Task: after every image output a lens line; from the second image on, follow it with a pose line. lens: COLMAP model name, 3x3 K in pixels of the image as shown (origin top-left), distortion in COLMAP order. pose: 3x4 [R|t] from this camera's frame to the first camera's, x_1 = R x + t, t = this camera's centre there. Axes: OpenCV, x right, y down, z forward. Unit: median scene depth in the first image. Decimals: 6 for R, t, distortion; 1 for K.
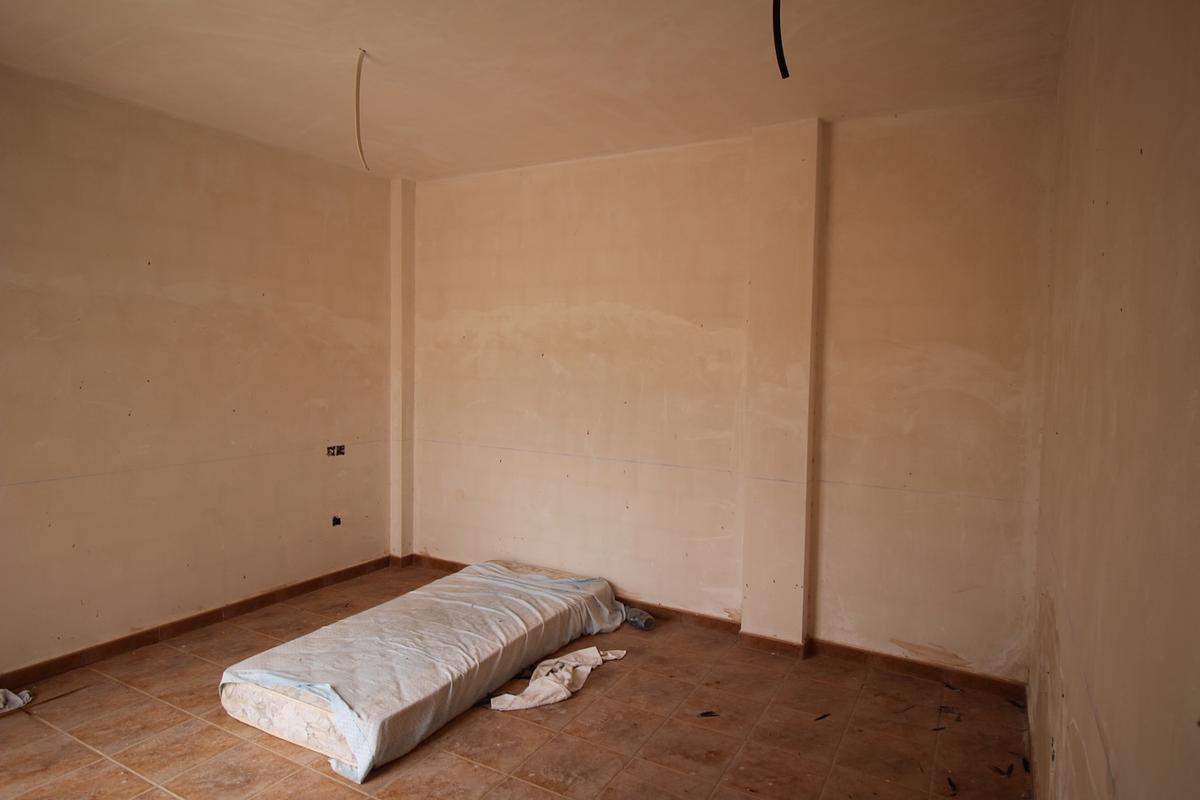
lens RADIAL K [[680.5, 0, 604.3], [0, 680.5, 399.0], [0, 0, 1]] dist [0.001030, -0.000773]
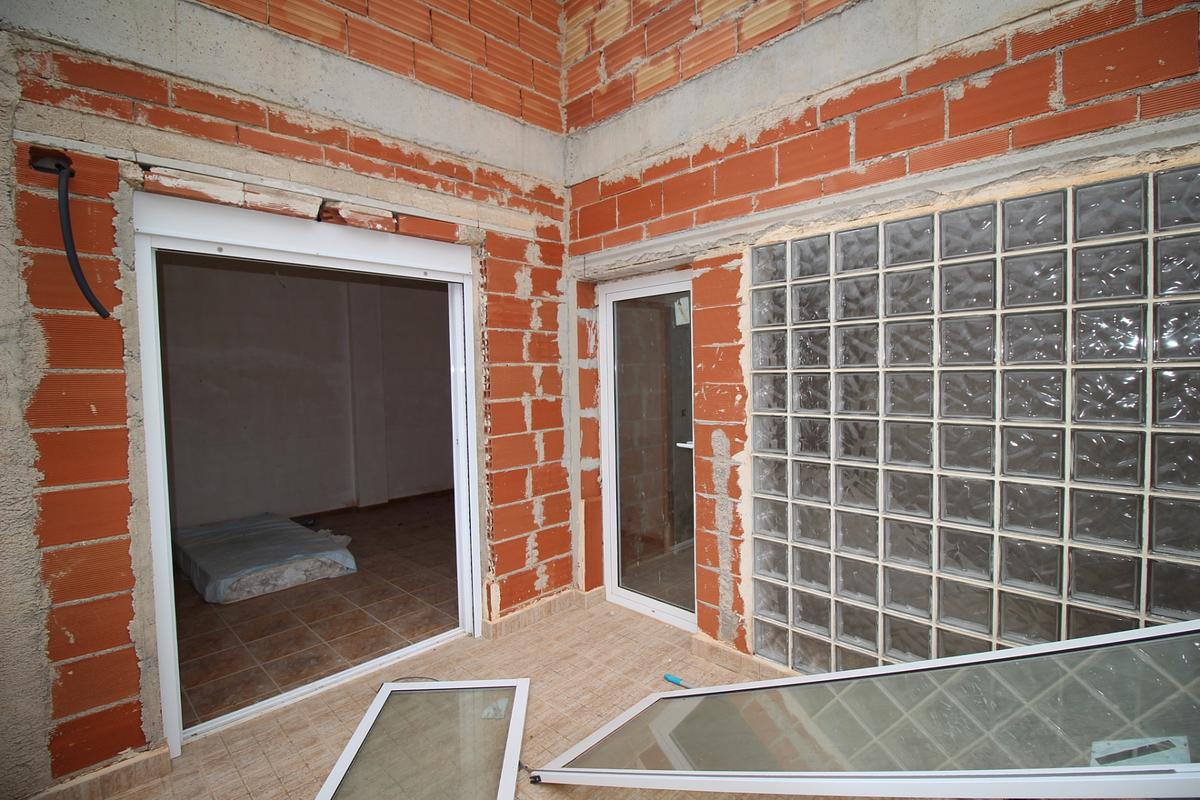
lens RADIAL K [[556.4, 0, 606.5], [0, 556.4, 397.4], [0, 0, 1]] dist [-0.011694, -0.002459]
pose [[0.260238, -0.070189, 0.962990, -1.228662], [0.083855, 0.995229, 0.049878, -0.016513], [-0.961896, 0.067772, 0.264882, -0.203909]]
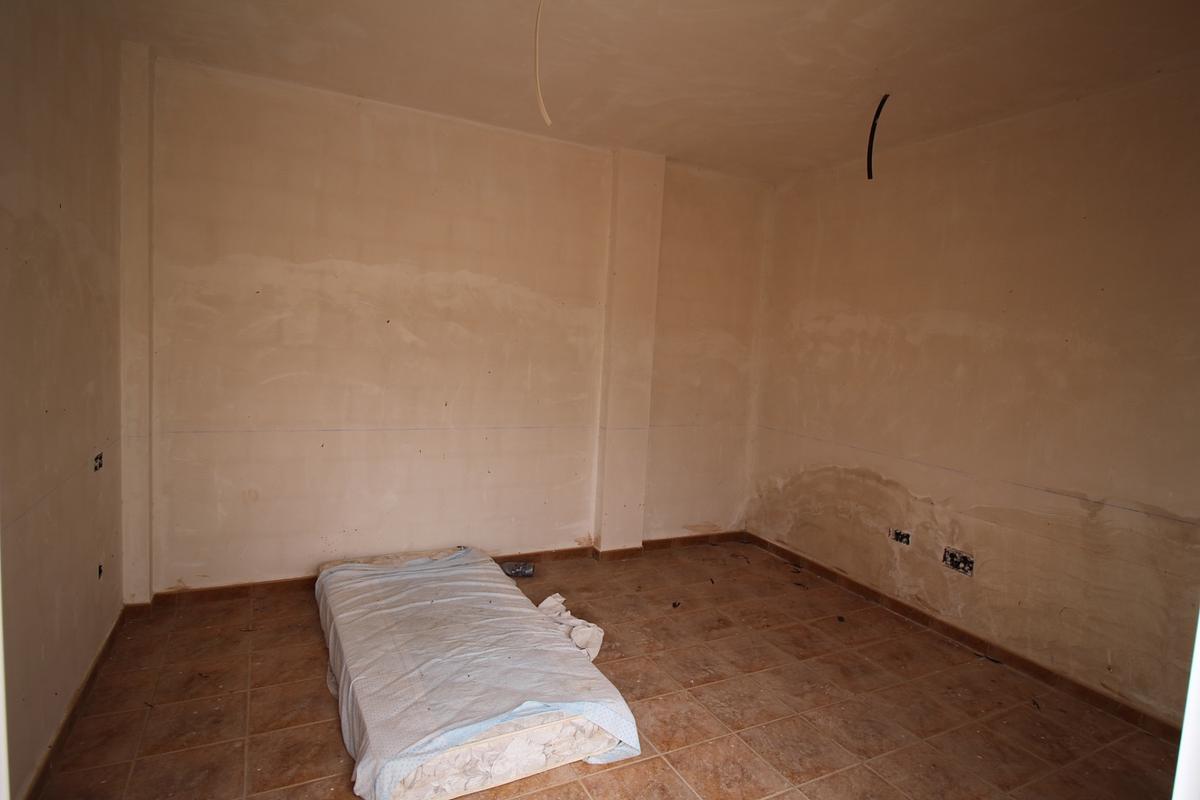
lens RADIAL K [[645.5, 0, 603.3], [0, 645.5, 400.9], [0, 0, 1]] dist [-0.003147, -0.001922]
pose [[0.556567, -0.069067, 0.827927, -0.771820], [0.003608, 0.996730, 0.080724, -0.033277], [-0.830795, -0.041941, 0.554996, 0.347189]]
